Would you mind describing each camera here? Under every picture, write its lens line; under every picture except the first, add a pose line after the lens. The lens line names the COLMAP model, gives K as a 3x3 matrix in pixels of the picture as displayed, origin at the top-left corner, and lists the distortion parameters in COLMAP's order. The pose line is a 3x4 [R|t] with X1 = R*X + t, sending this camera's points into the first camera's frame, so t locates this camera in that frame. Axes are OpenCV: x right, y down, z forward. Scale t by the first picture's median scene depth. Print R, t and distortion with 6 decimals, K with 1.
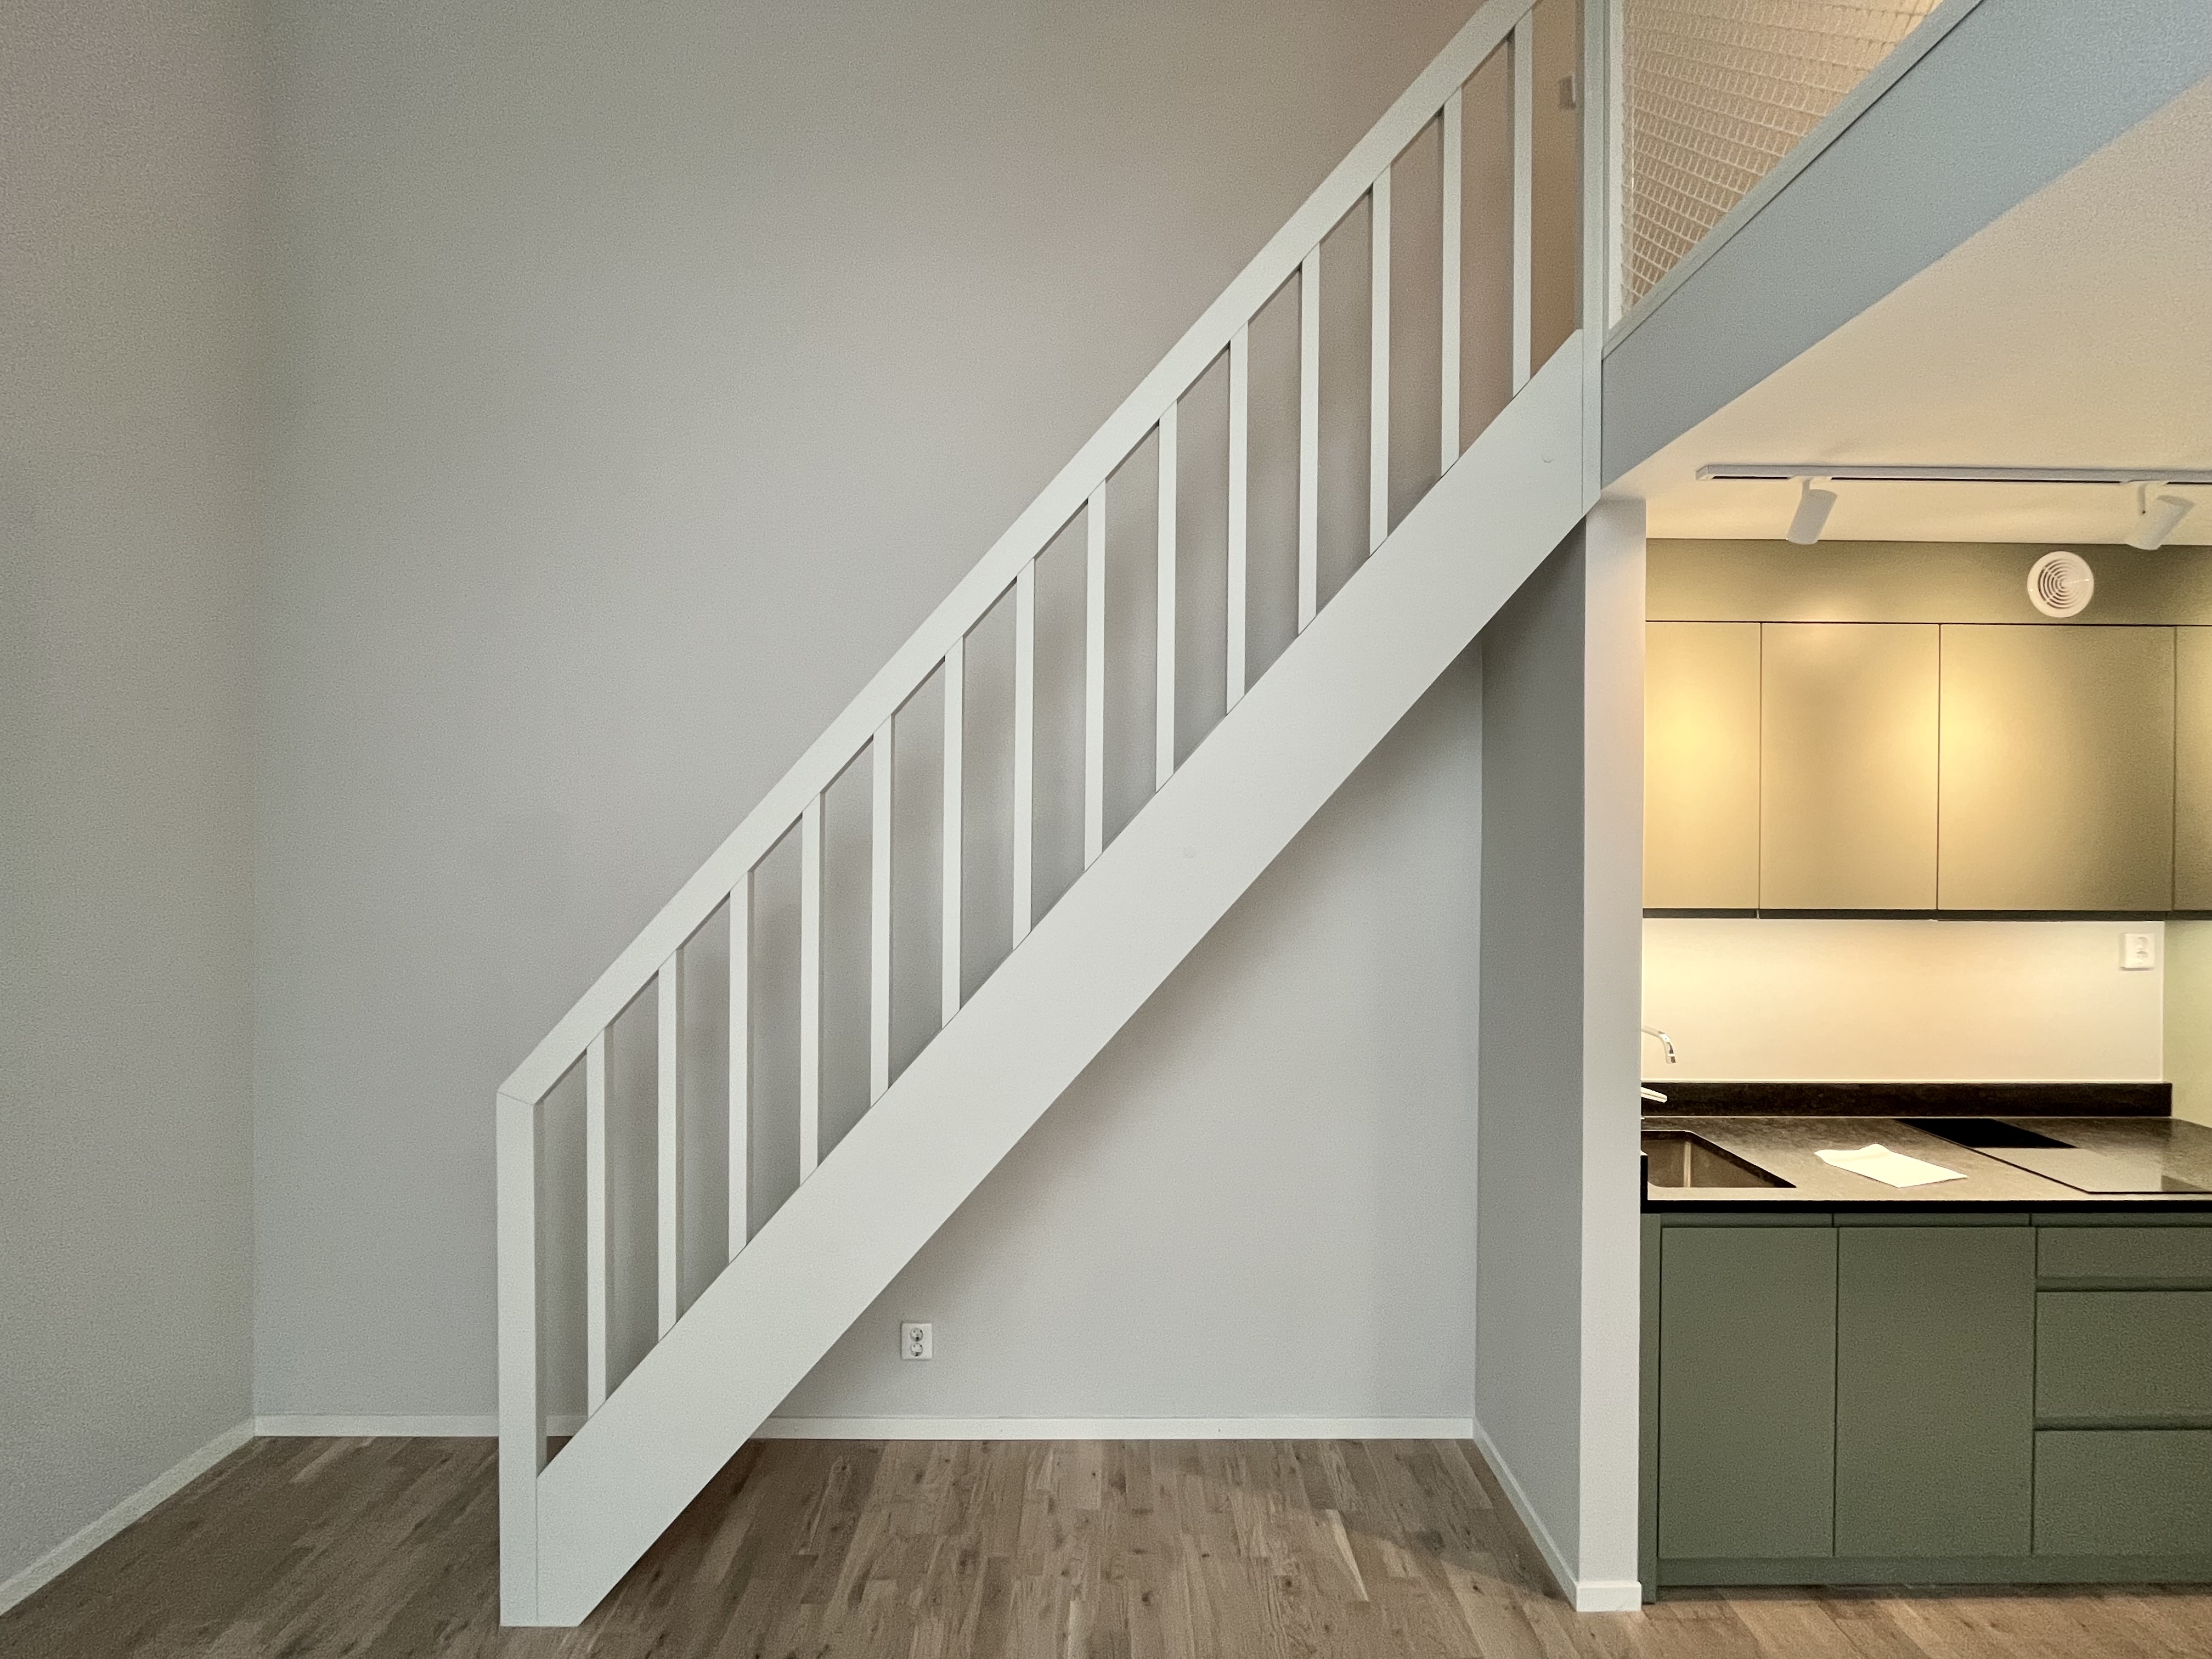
lens RADIAL K [[897.3, 0, 1114.9], [0, 897.3, 832.9], [0, 0, 1]] dist [-0.004688, 0.000639]
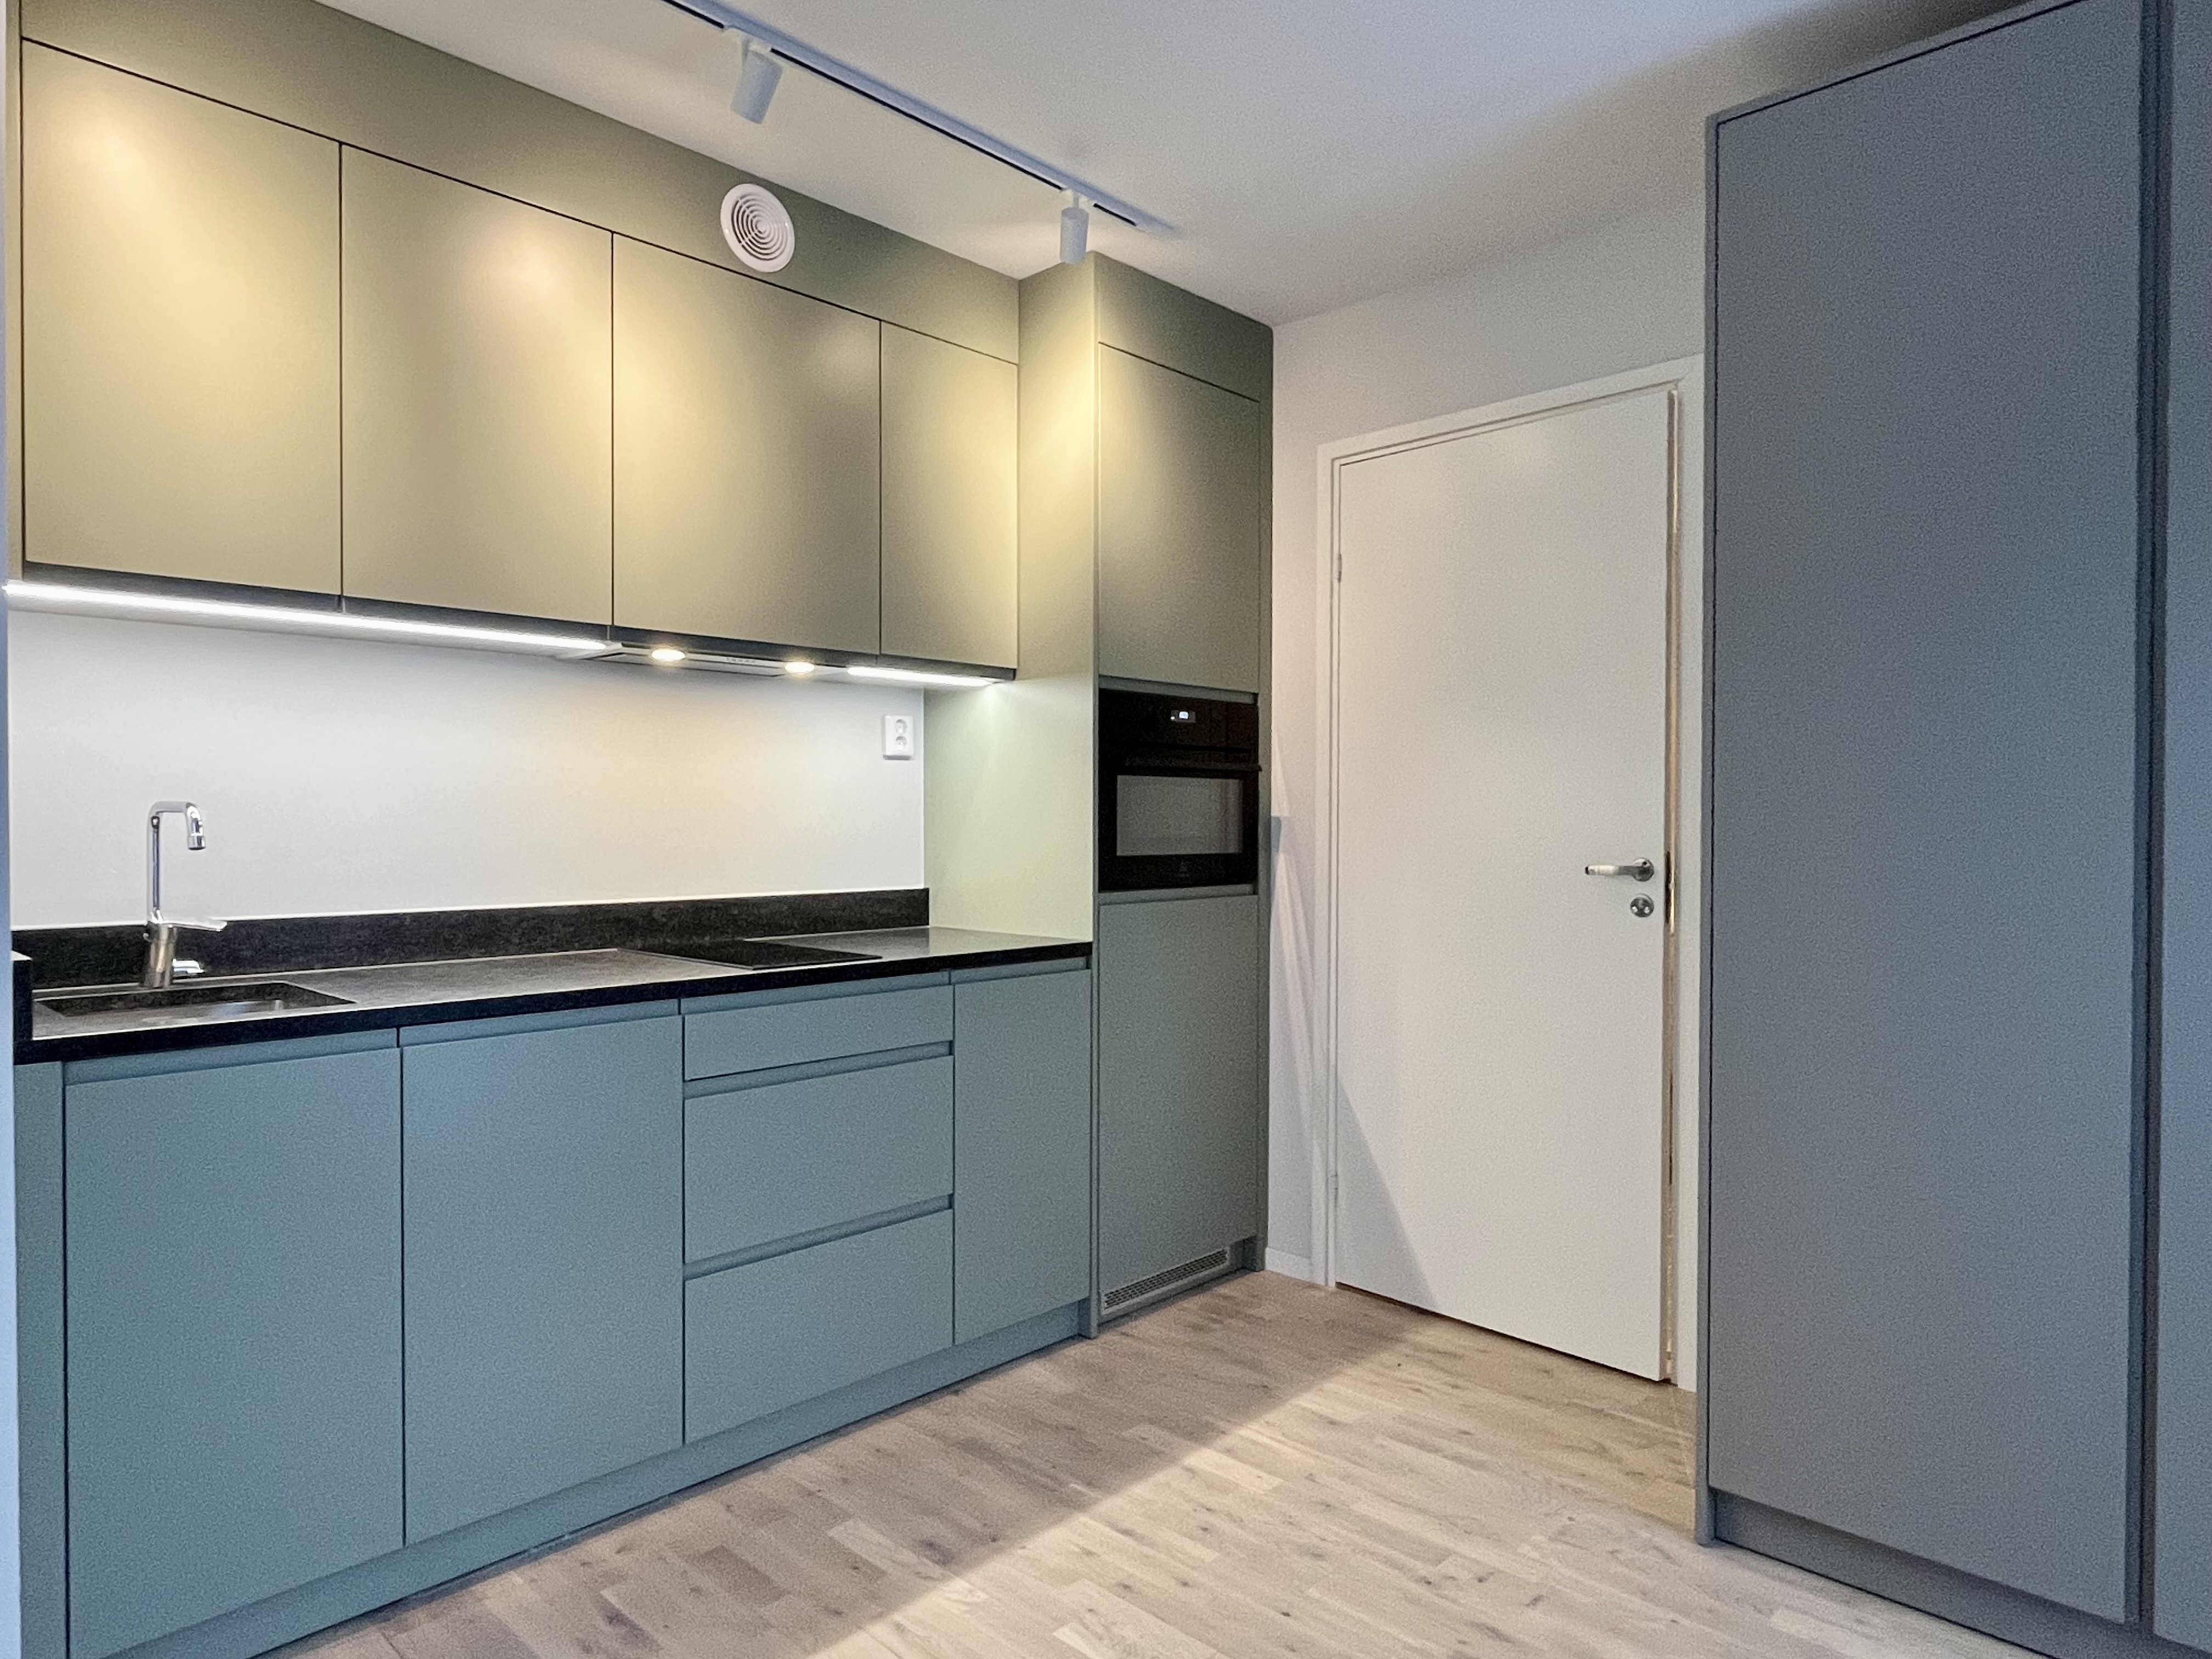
lens RADIAL K [[1343.5, 0, 1107.3], [0, 1343.5, 834.7], [0, 0, 1]] dist [-0.006682, 0.005561]
pose [[0.695451, -0.012649, 0.718462, 0.441757], [0.004234, 0.999900, 0.013505, 0.261802], [-0.718561, -0.006350, 0.695435, -0.056003]]
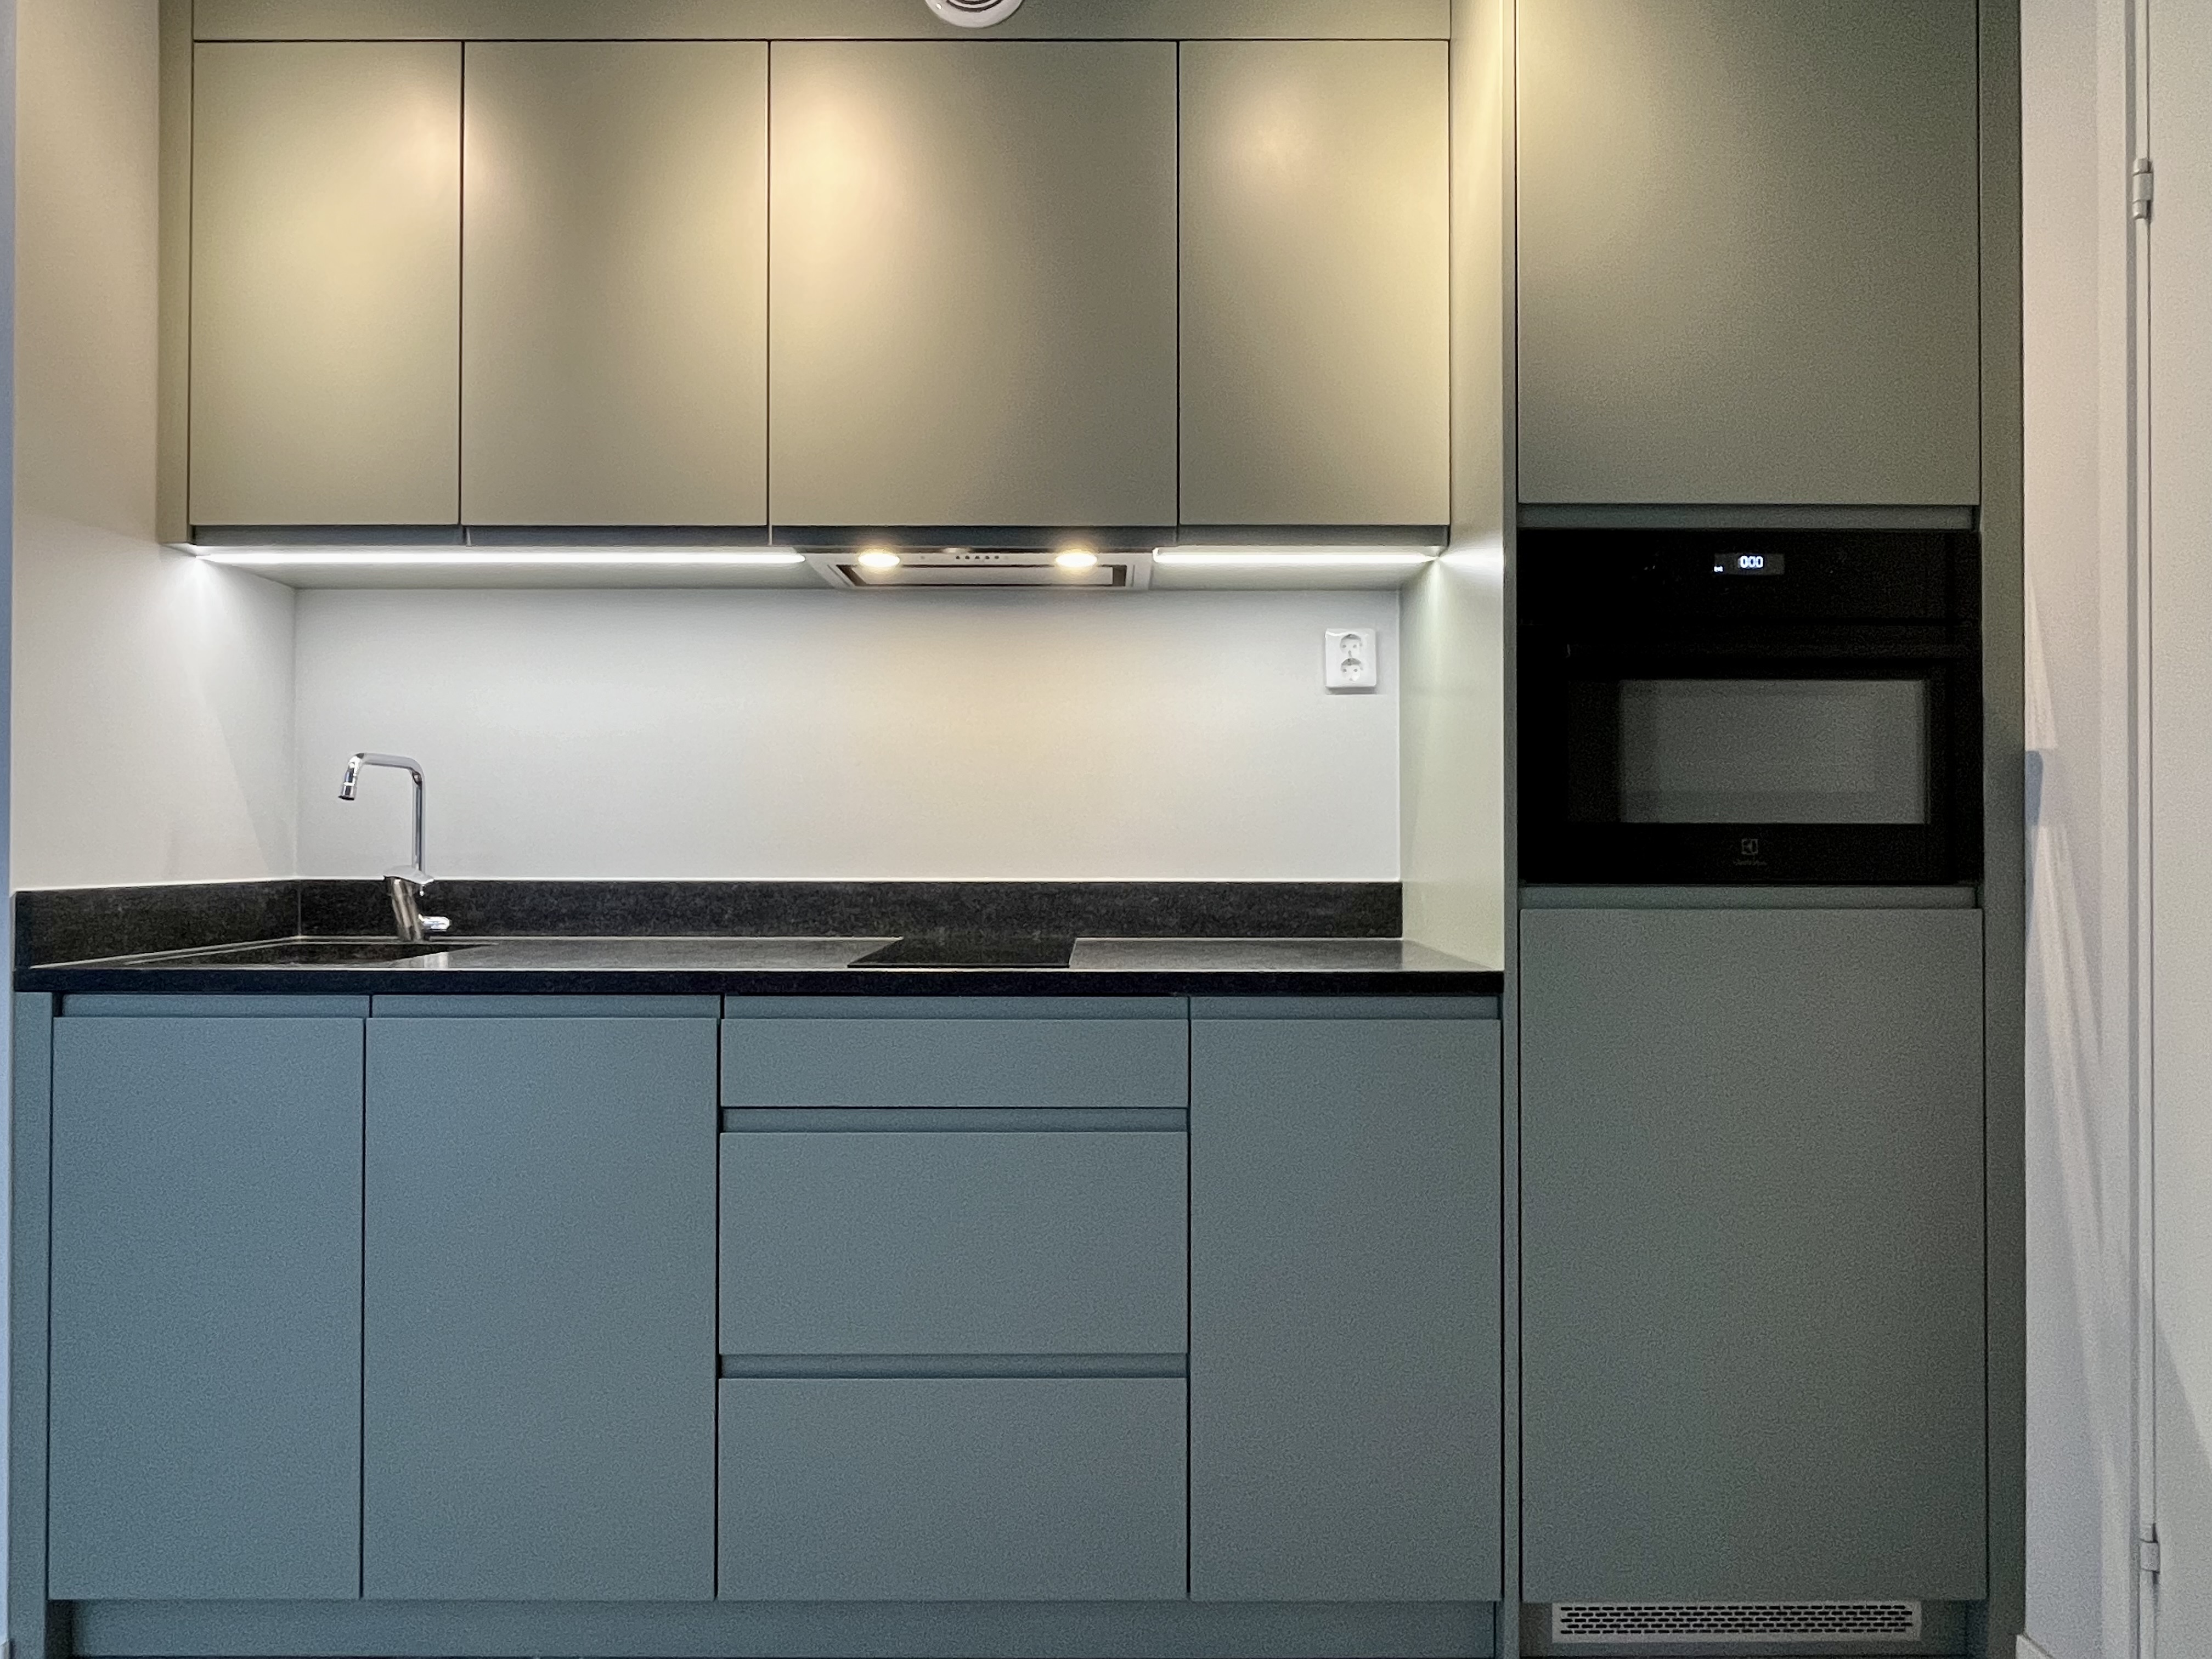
lens RADIAL K [[1343.5, 0, 1109.7], [0, 1343.5, 829.2], [0, 0, 1]] dist [-0.006682, 0.005561]
pose [[0.999972, -0.004063, -0.006285, 1.233676], [0.003964, 0.999868, -0.015754, 0.321356], [0.006348, 0.015729, 0.999856, 0.136988]]
